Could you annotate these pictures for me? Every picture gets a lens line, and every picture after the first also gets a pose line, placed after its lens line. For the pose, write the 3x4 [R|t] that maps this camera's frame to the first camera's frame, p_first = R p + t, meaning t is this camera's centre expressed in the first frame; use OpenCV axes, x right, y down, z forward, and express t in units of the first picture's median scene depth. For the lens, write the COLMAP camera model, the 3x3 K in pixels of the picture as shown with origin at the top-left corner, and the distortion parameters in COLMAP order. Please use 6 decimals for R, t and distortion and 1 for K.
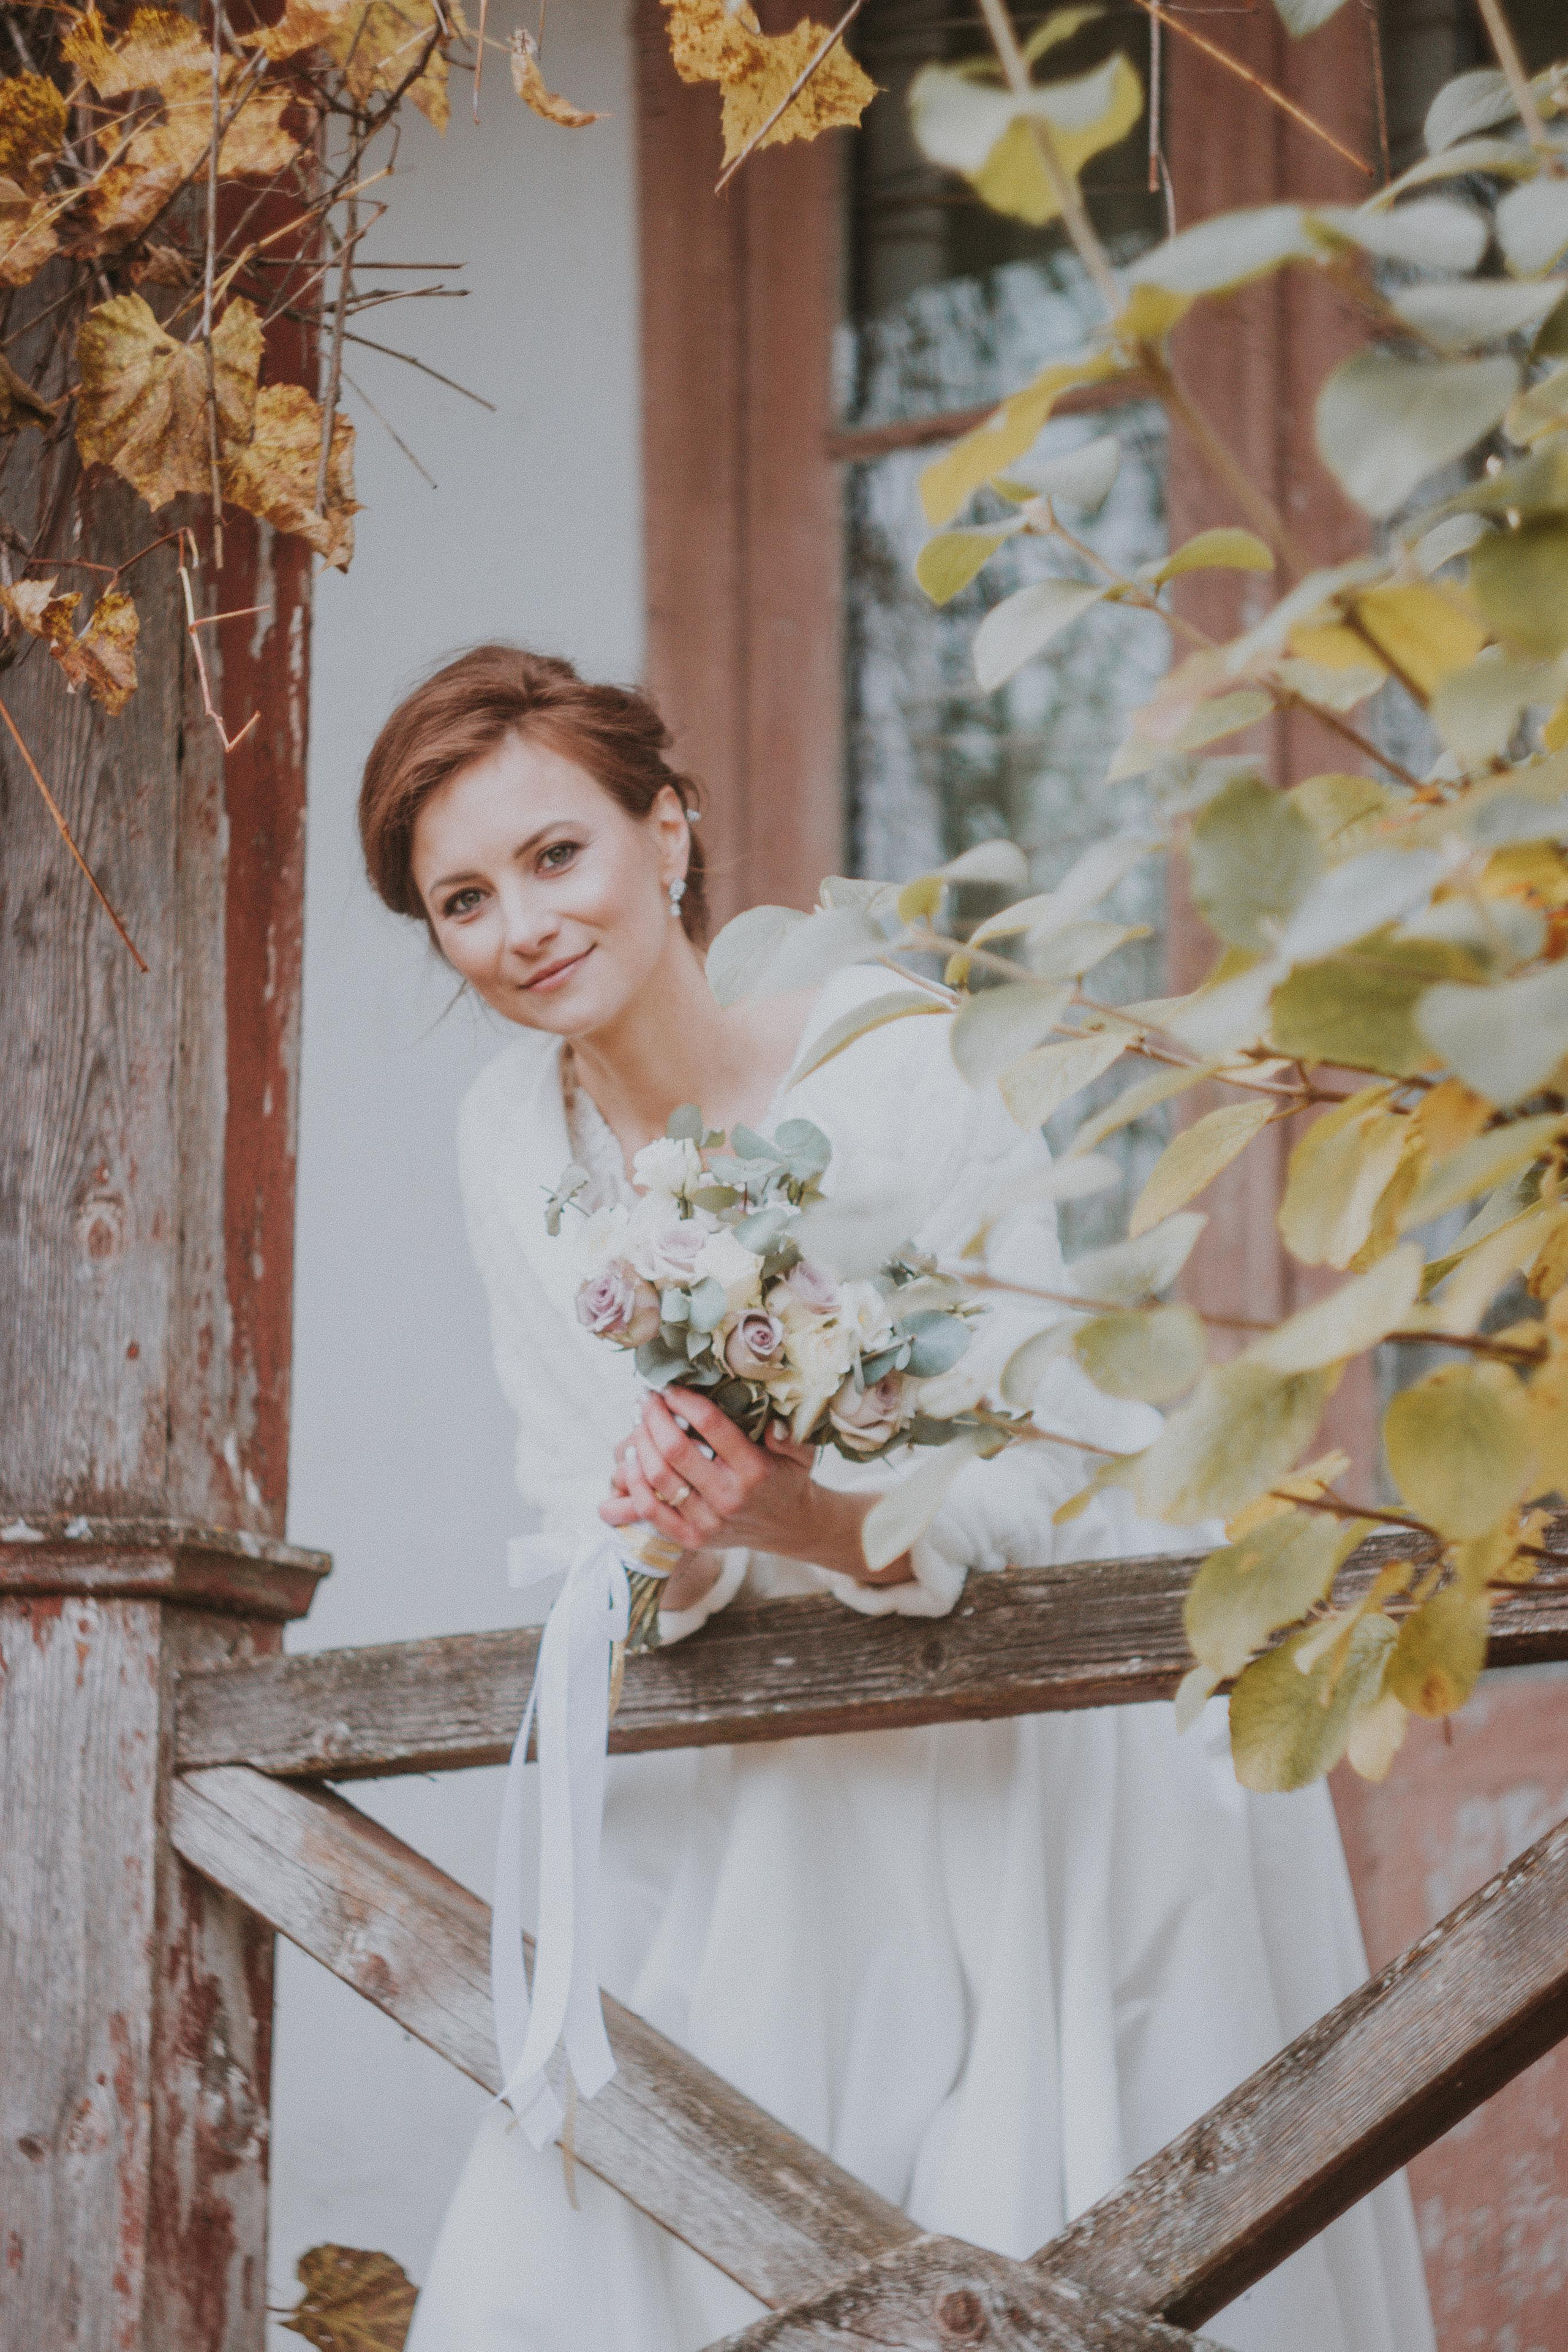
lens RADIAL K [[6499.7, 0, 784.0], [0, 6499.7, 1176.0], [0, 0, 1]] dist [0.267035, -4.044199]
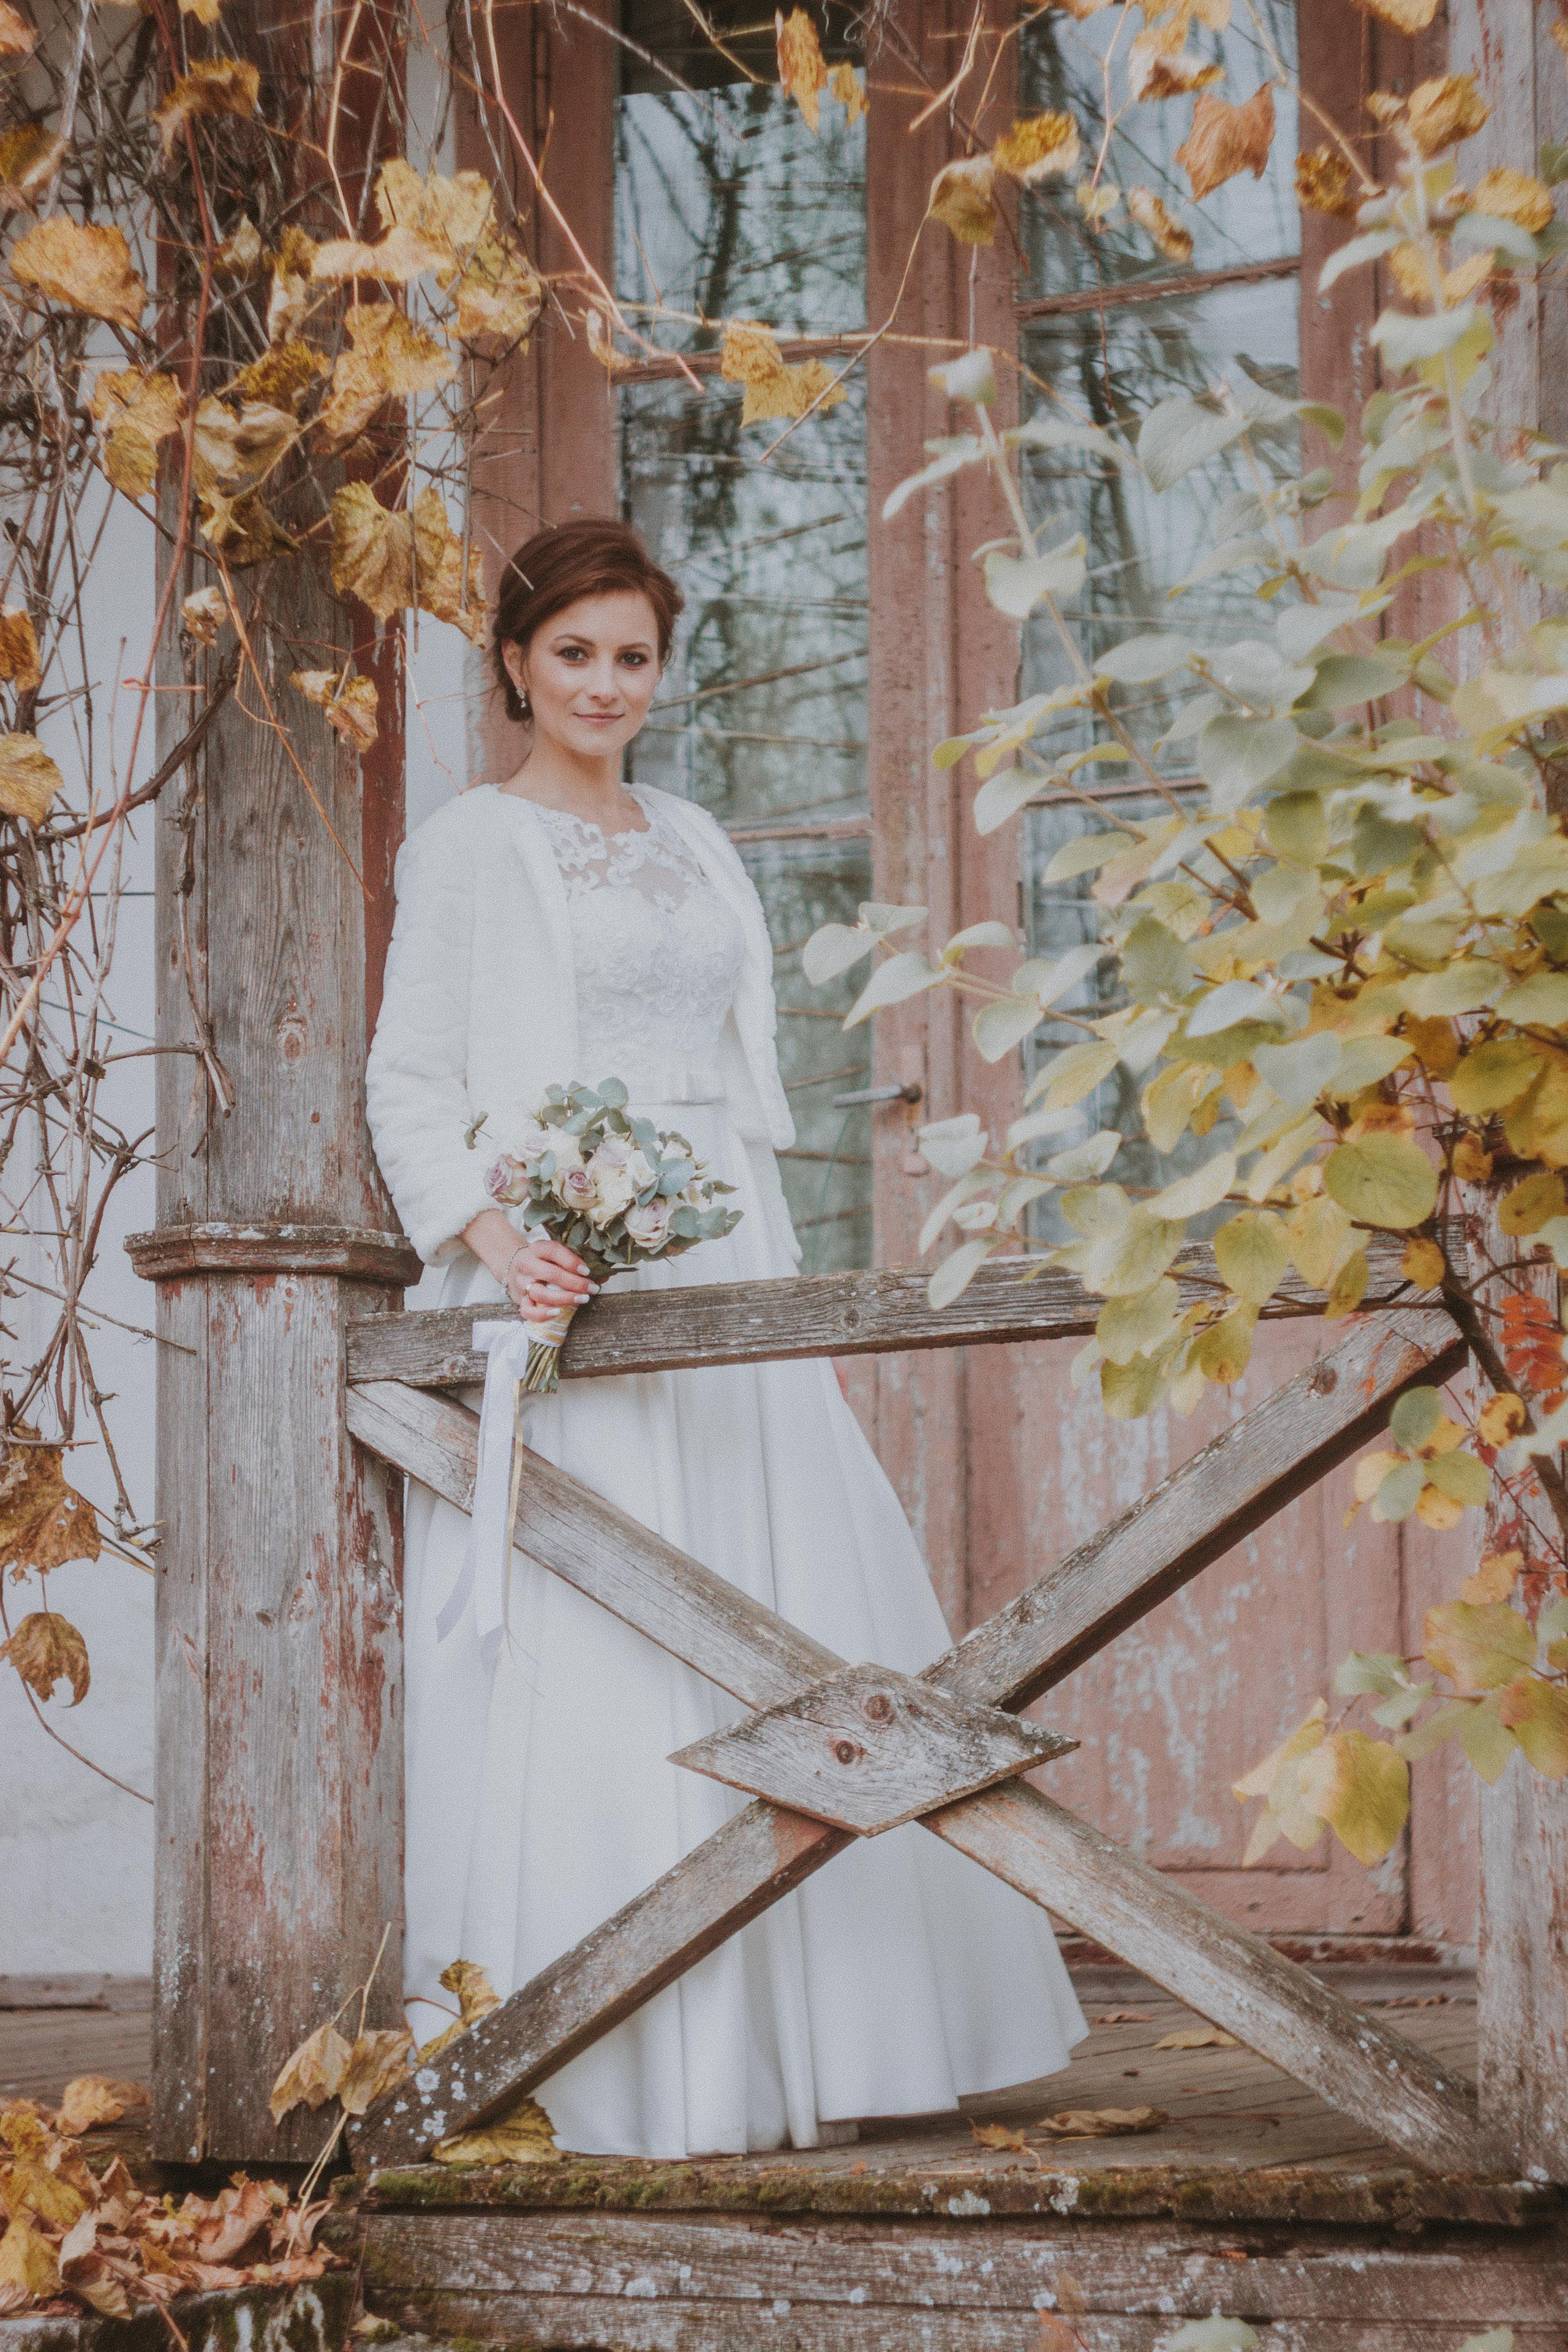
lens RADIAL K [[6519.0, 0, 787.8], [0, 6519.0, 1256.7], [0, 0, 1]] dist [0.058640, -0.653414]
pose [[0.995463, -0.003750, 0.095080, -0.139005], [-0.004703, 0.996063, 0.088524, -0.081534], [-0.095037, -0.088569, 0.991526, -0.589293]]
